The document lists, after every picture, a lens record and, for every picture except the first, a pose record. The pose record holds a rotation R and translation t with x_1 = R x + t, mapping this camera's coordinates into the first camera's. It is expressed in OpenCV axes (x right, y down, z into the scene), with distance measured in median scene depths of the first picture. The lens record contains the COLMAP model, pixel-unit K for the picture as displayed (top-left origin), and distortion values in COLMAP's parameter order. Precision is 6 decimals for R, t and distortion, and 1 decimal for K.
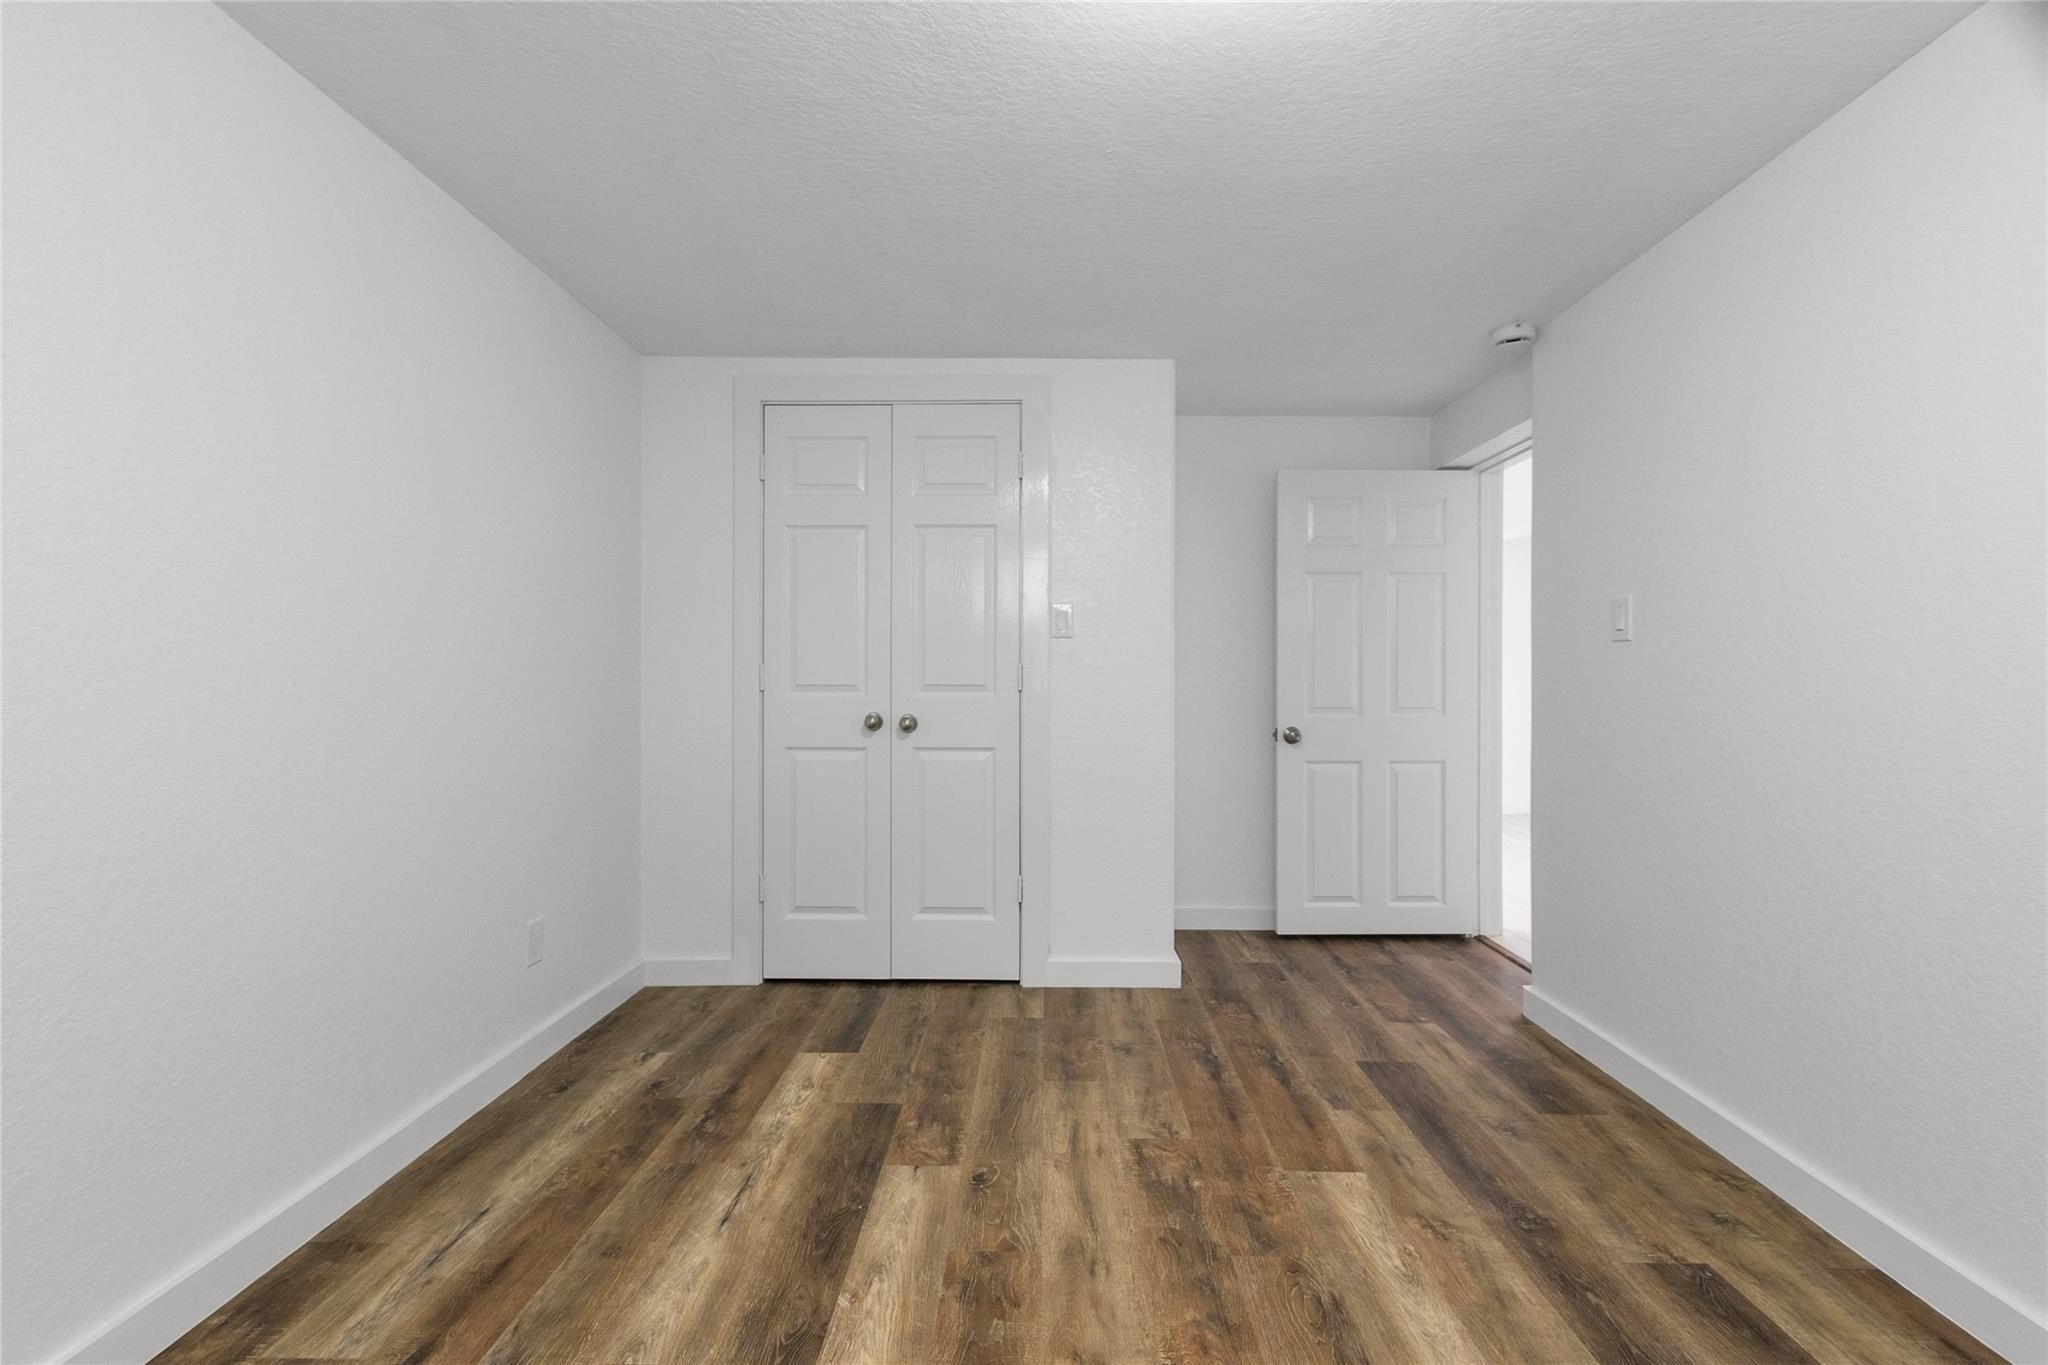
lens RADIAL K [[946.4, 0, 1024.0], [0, 946.4, 682.5], [0, 0, 1]] dist [0.002790, -0.001007]
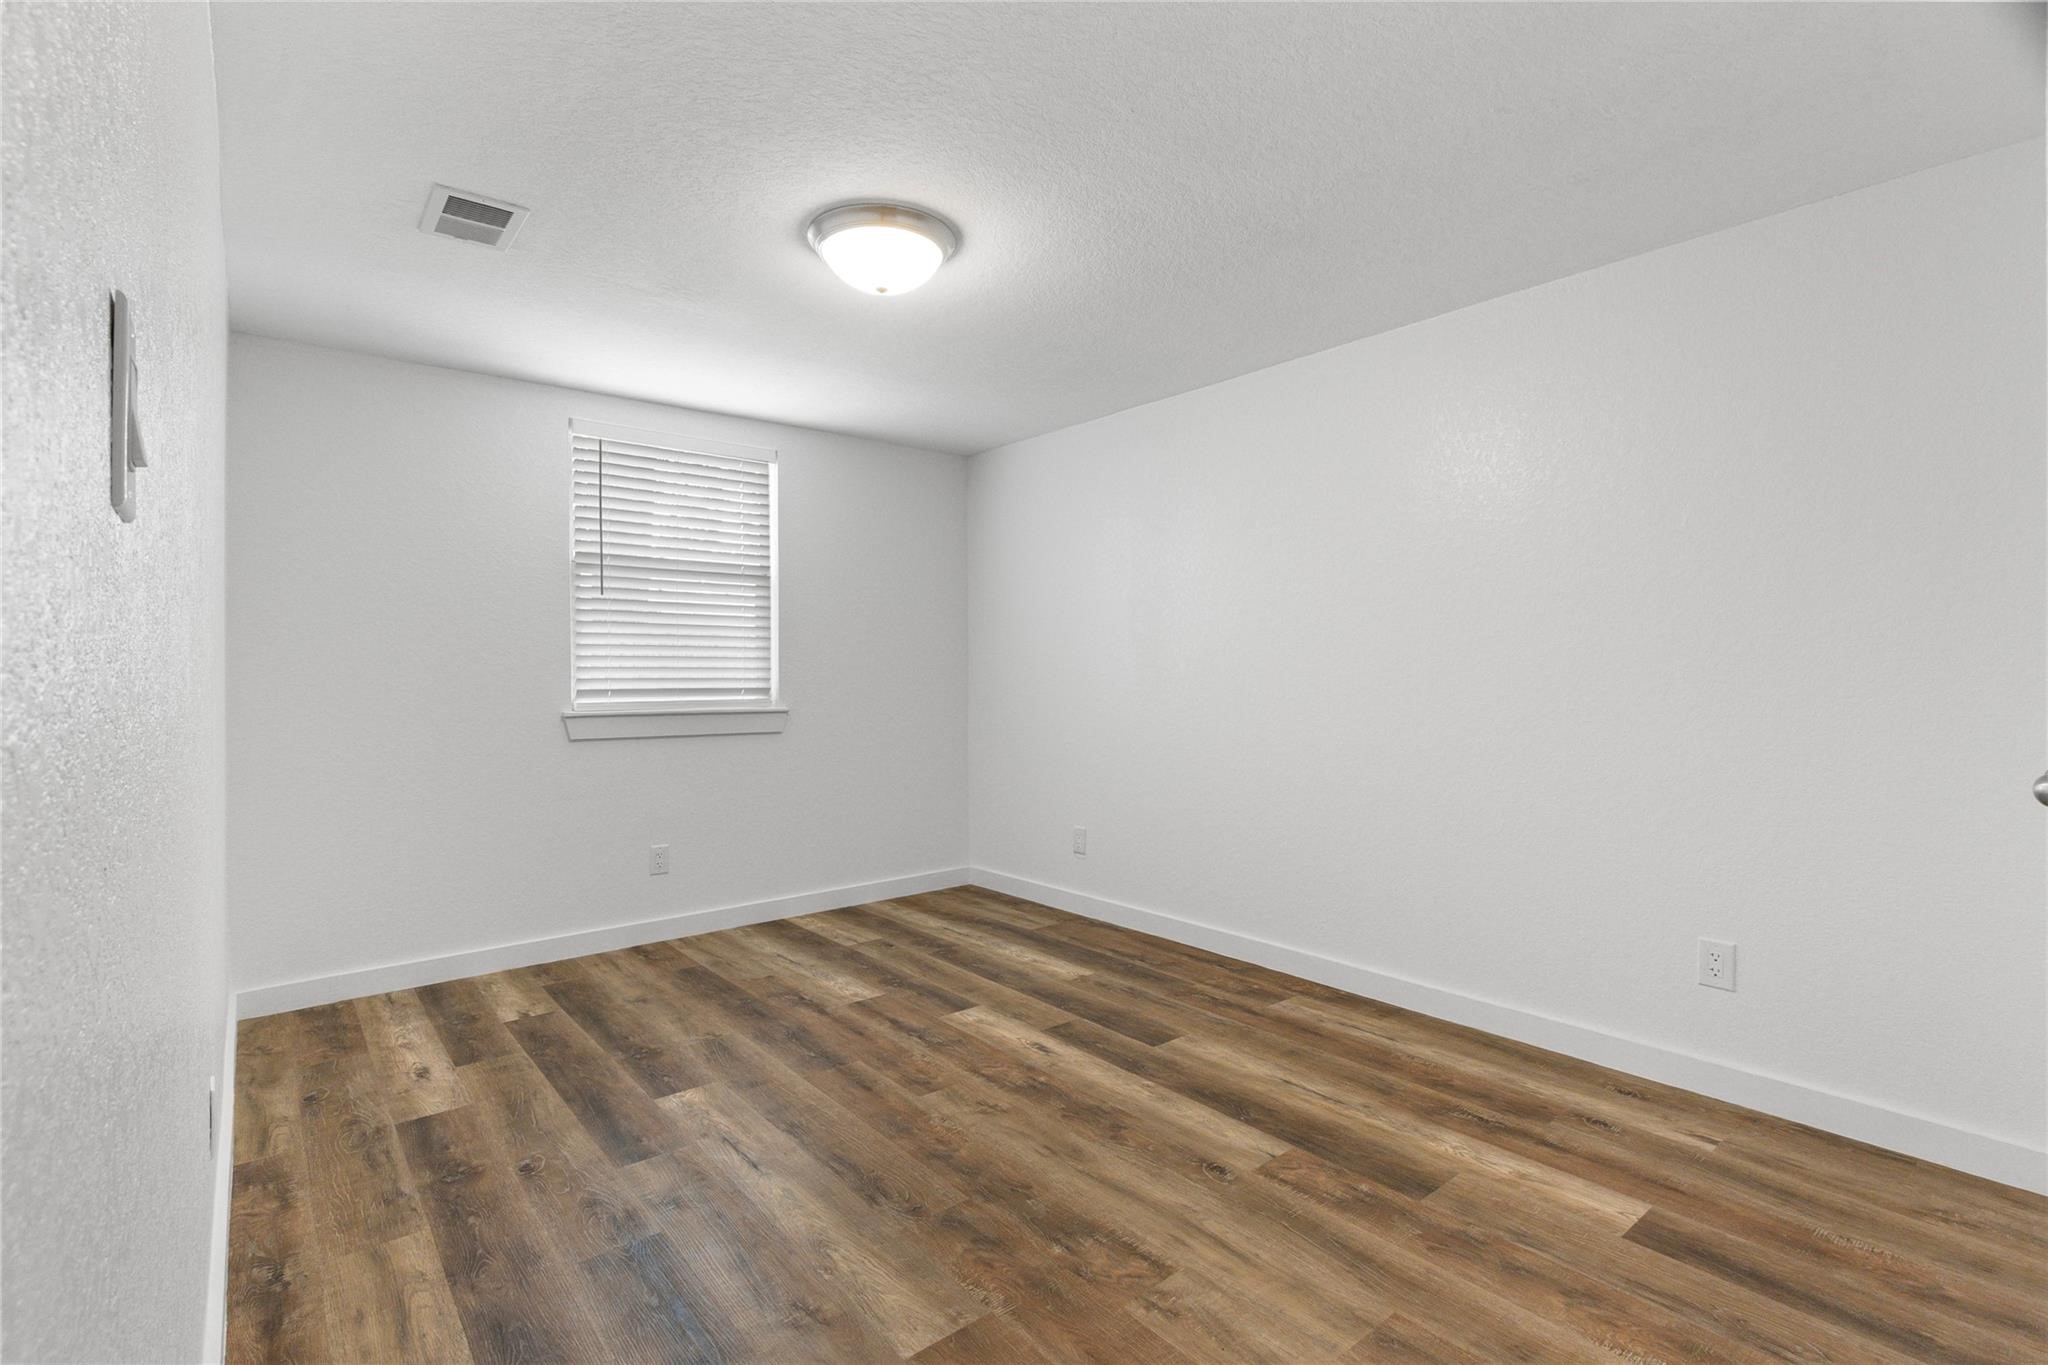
lens RADIAL K [[946.4, 0, 1024.0], [0, 946.4, 682.5], [0, 0, 1]] dist [0.002790, -0.001007]
pose [[-0.762426, 0.005259, -0.647055, 0.767420], [-0.001464, 0.999950, 0.009853, -0.011737], [0.647074, 0.008459, -0.762380, 1.630419]]
